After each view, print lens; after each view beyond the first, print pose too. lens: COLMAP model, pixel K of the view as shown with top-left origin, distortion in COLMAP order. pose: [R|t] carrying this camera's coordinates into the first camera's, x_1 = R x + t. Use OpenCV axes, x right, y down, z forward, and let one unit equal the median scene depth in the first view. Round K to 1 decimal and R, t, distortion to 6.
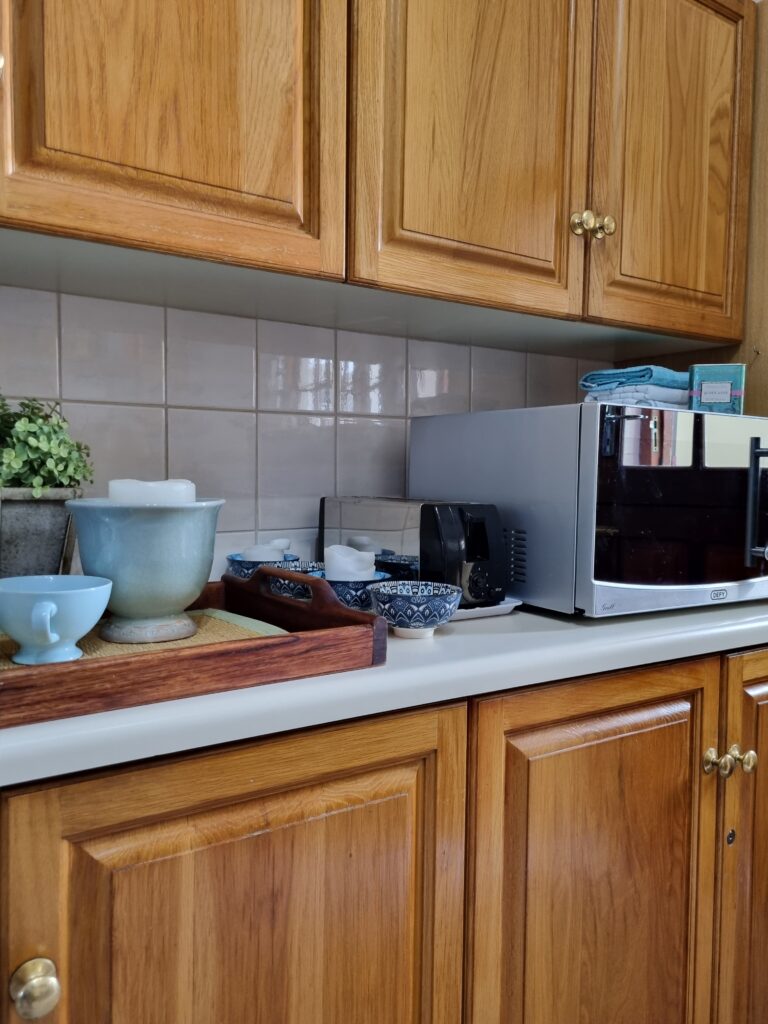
lens RADIAL K [[775.7, 0, 381.7], [0, 775.7, 513.2], [0, 0, 1]] dist [0.055227, -0.037729]
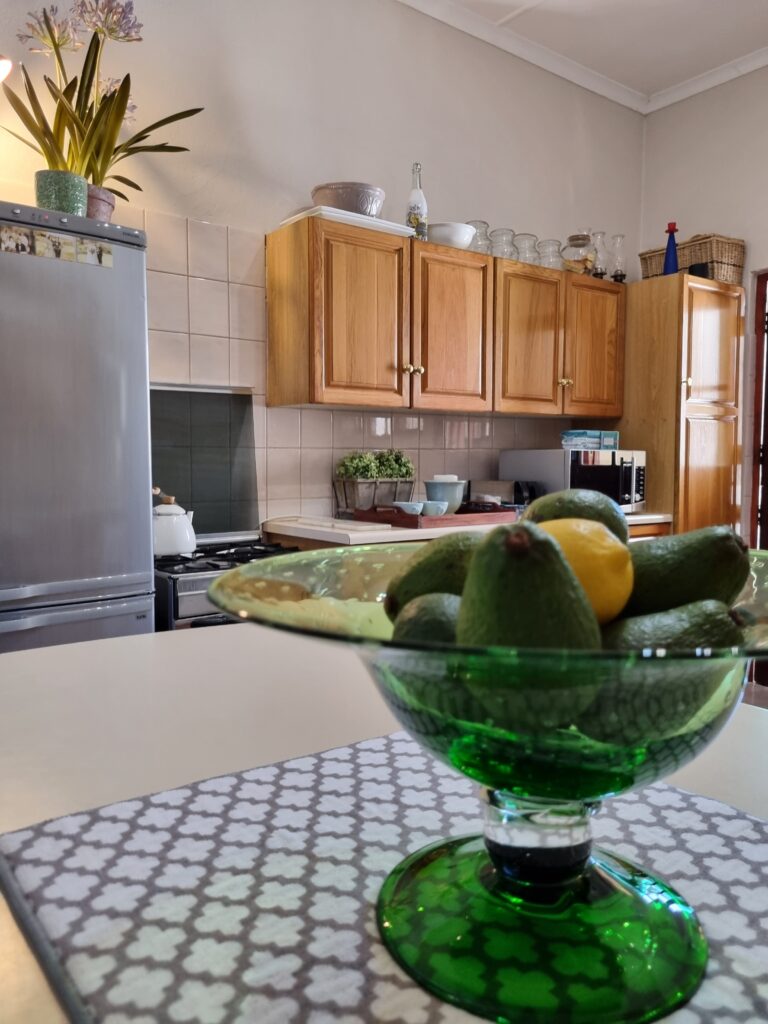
lens RADIAL K [[775.7, 0, 385.3], [0, 775.7, 511.9], [0, 0, 1]] dist [0.055227, -0.037729]
pose [[0.997861, -0.013940, 0.063860, -0.548192], [0.013096, 0.999822, 0.013612, 0.050503], [-0.064038, -0.012747, 0.997866, -1.717673]]
